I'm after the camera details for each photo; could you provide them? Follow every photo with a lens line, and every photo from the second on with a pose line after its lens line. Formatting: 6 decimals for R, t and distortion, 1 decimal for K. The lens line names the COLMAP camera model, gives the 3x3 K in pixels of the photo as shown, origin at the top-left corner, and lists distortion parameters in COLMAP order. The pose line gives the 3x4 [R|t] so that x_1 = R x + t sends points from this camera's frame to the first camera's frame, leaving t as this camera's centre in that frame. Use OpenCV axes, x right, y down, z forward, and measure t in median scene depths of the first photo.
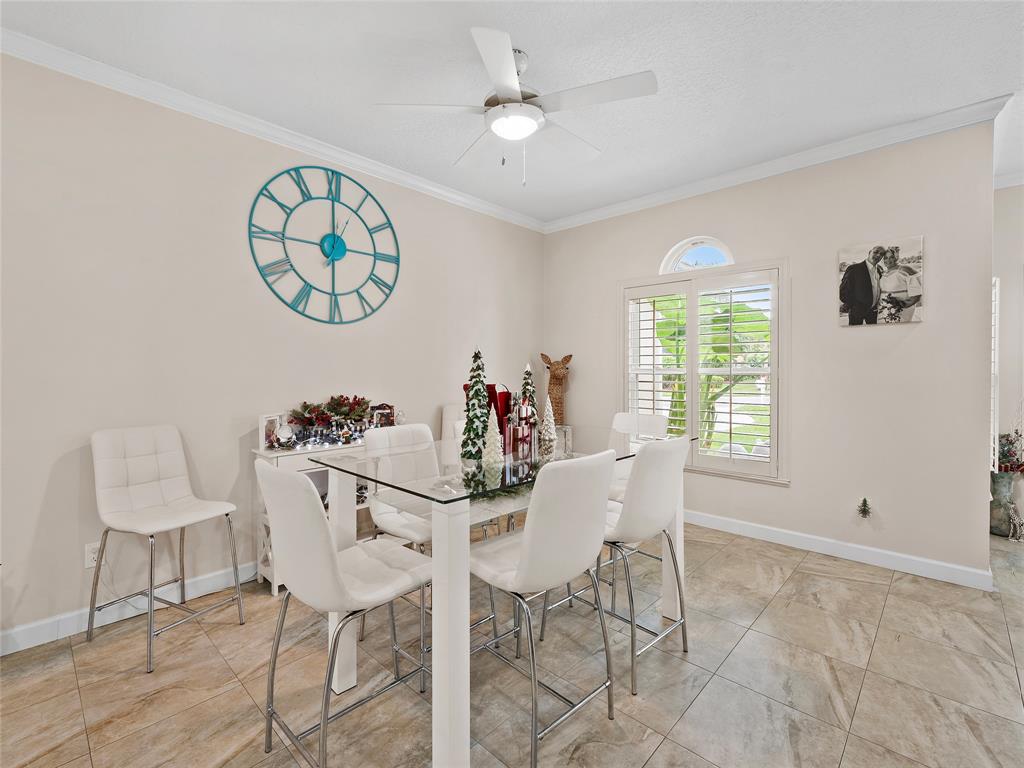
lens RADIAL K [[464.9, 0, 507.9], [0, 464.9, 372.5], [0, 0, 1]] dist [0.001239, -0.000757]
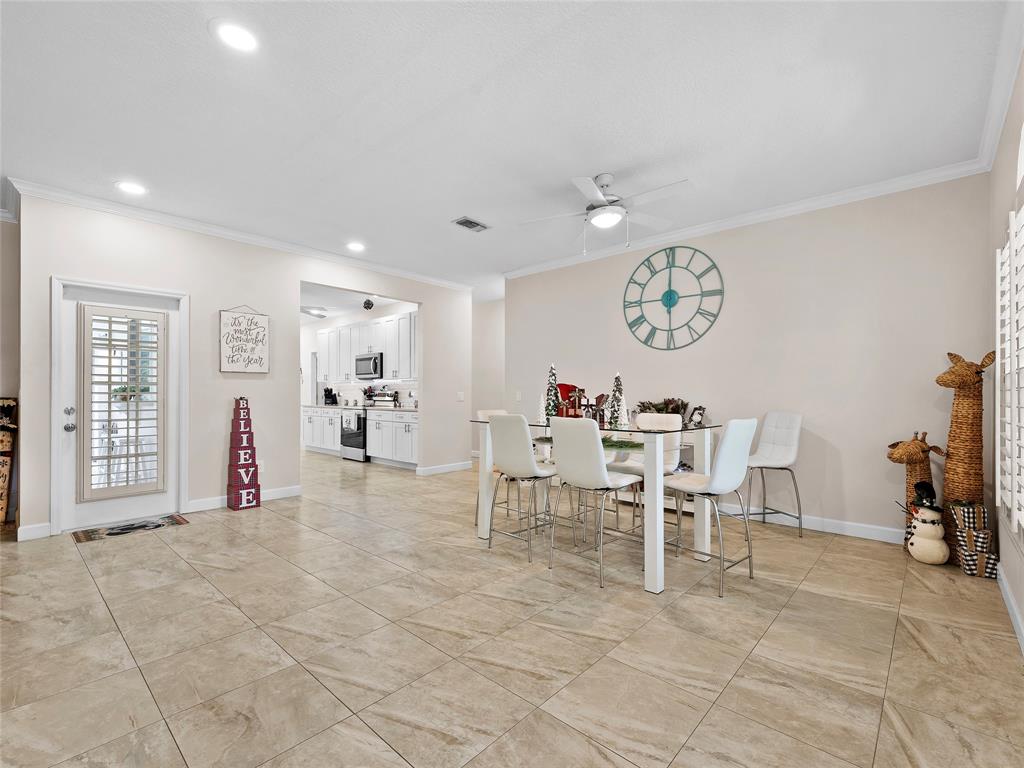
lens RADIAL K [[464.9, 0, 507.9], [0, 464.9, 372.5], [0, 0, 1]] dist [0.001239, -0.000757]
pose [[0.015078, -0.044644, -0.998889, 1.133334], [-0.009912, 0.998947, -0.044796, 0.040300], [0.999837, 0.010577, 0.014619, 0.475593]]
